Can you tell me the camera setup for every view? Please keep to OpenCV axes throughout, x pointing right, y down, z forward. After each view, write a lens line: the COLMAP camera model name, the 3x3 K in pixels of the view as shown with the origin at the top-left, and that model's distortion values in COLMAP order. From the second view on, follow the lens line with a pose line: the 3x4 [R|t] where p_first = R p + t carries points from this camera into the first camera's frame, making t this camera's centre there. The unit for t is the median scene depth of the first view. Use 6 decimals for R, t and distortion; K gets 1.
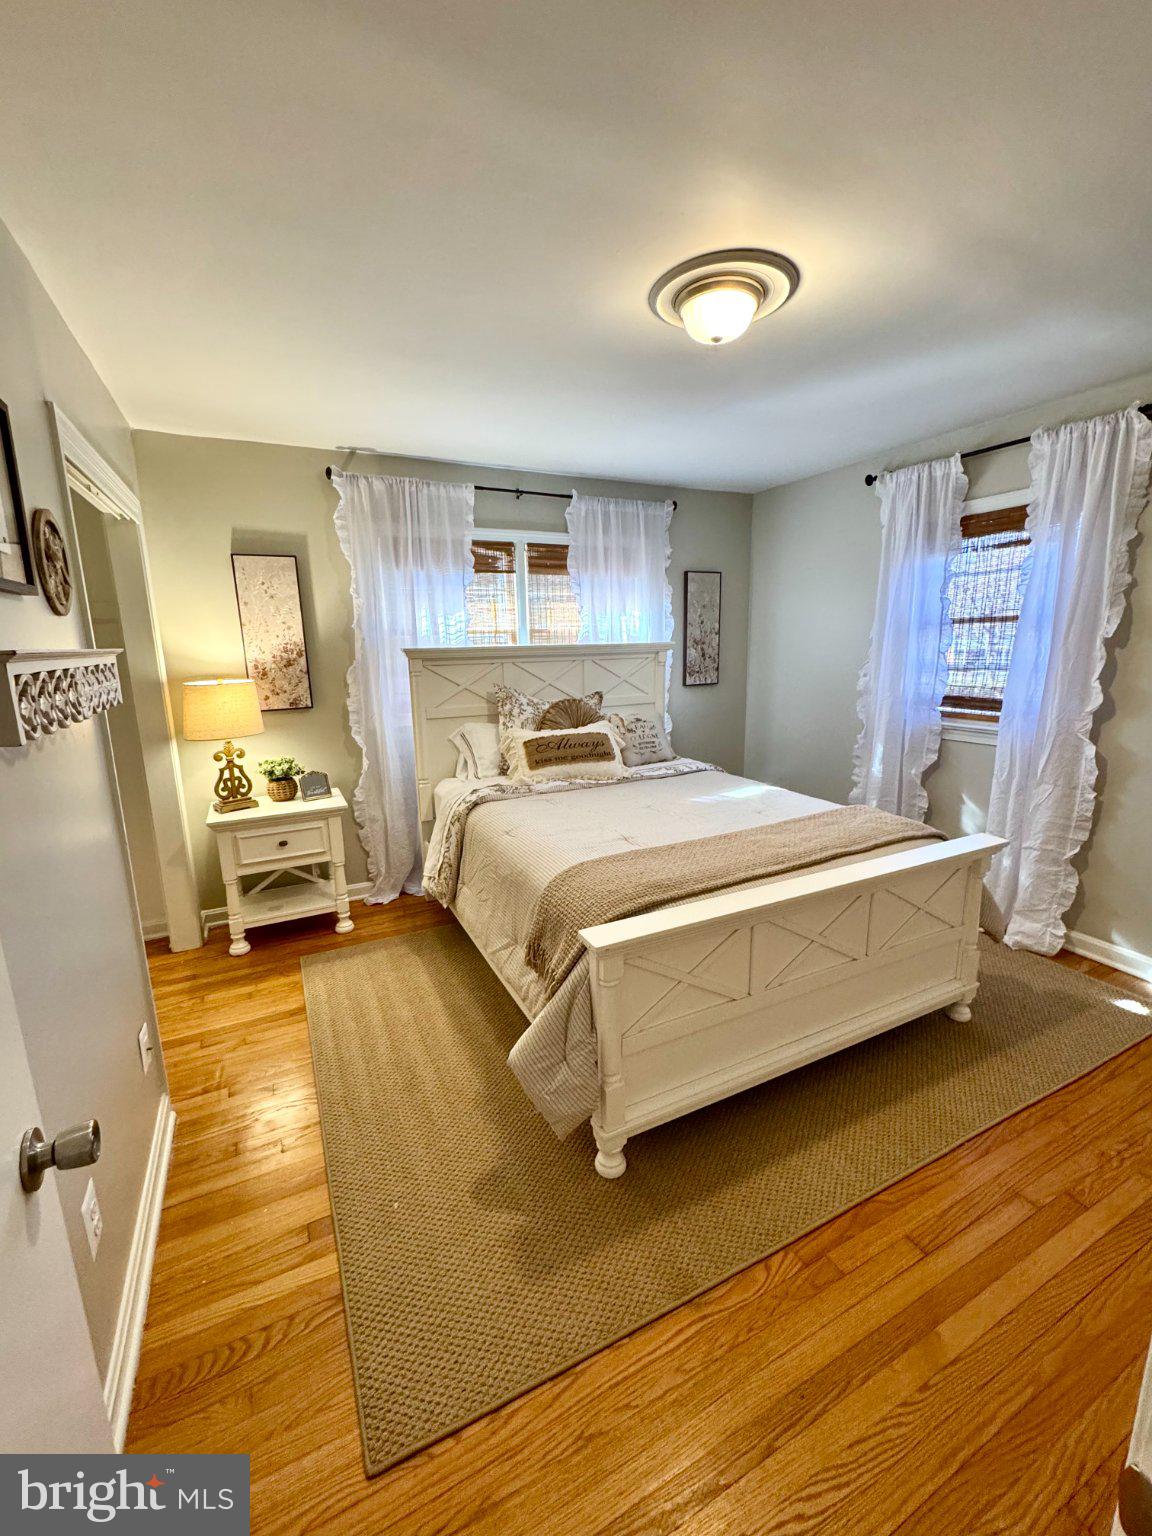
lens RADIAL K [[616.0, 0, 576.0], [0, 616.0, 768.0], [0, 0, 1]] dist [-0.001366, 0.000960]
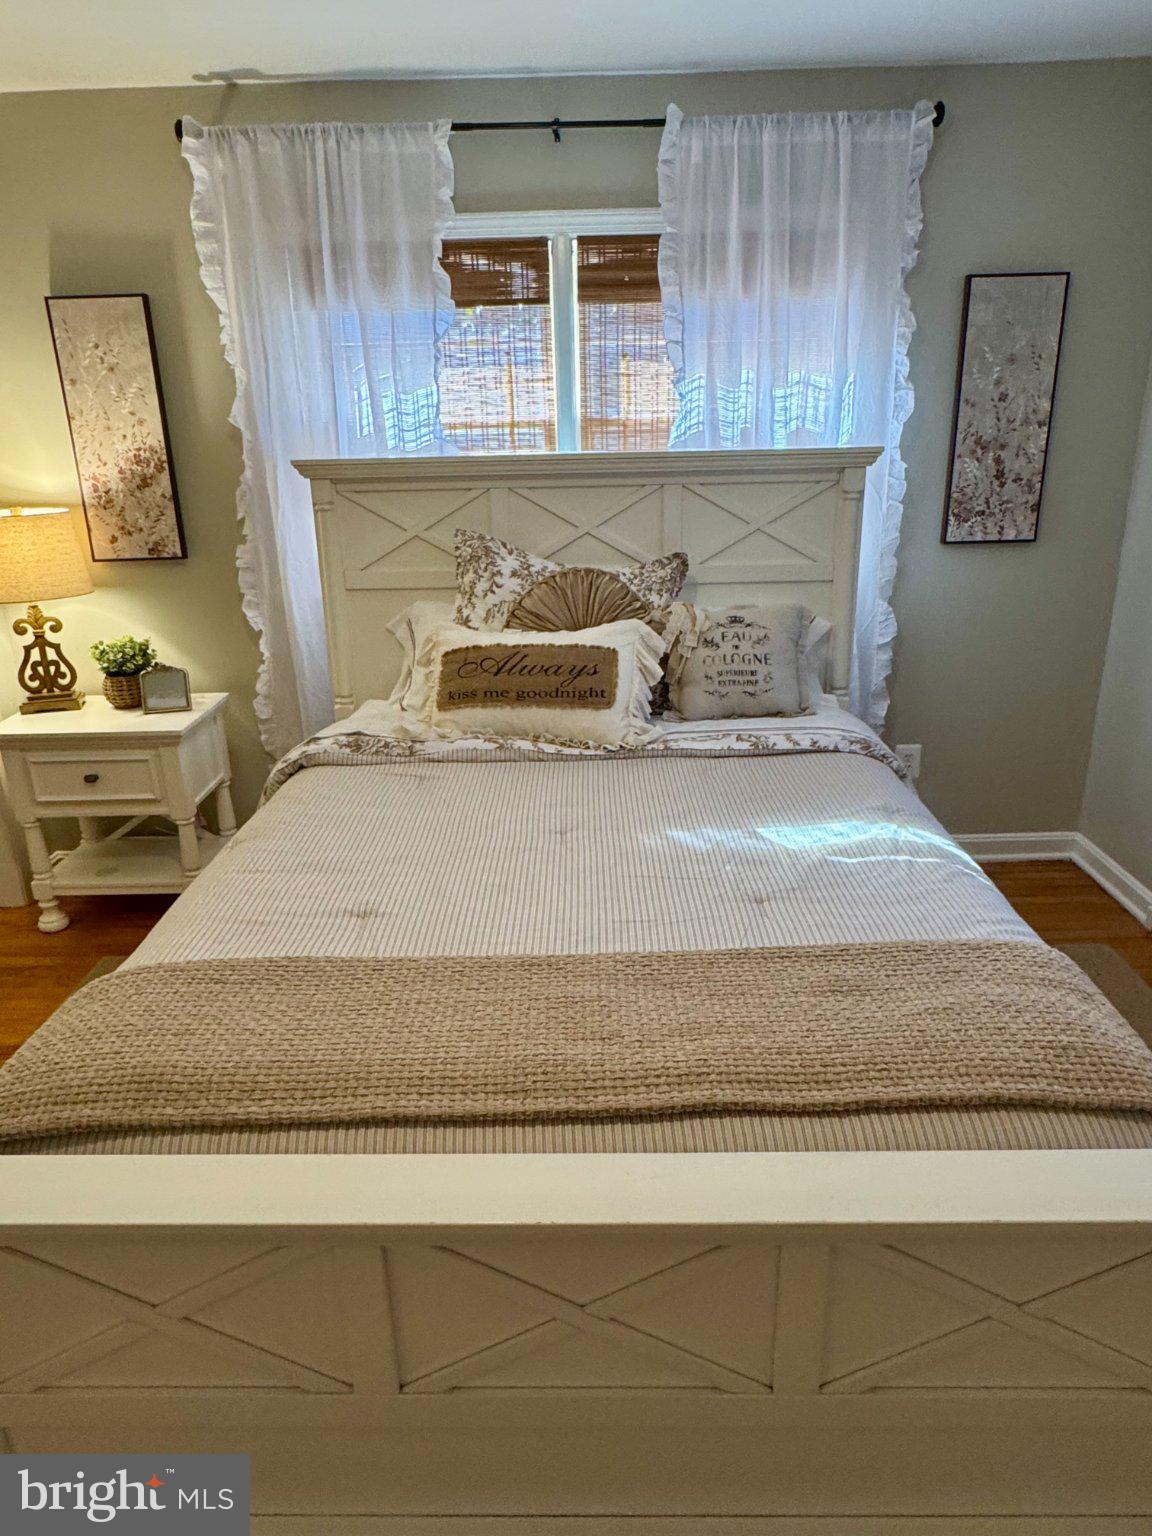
lens RADIAL K [[962.7, 0, 576.0], [0, 962.7, 768.0], [0, 0, 1]] dist [-0.003740, -0.001065]
pose [[0.894419, 0.149282, -0.421579, 0.326699], [-0.087386, 0.982812, 0.162617, -0.078387], [0.438609, -0.108607, 0.892091, 0.287467]]
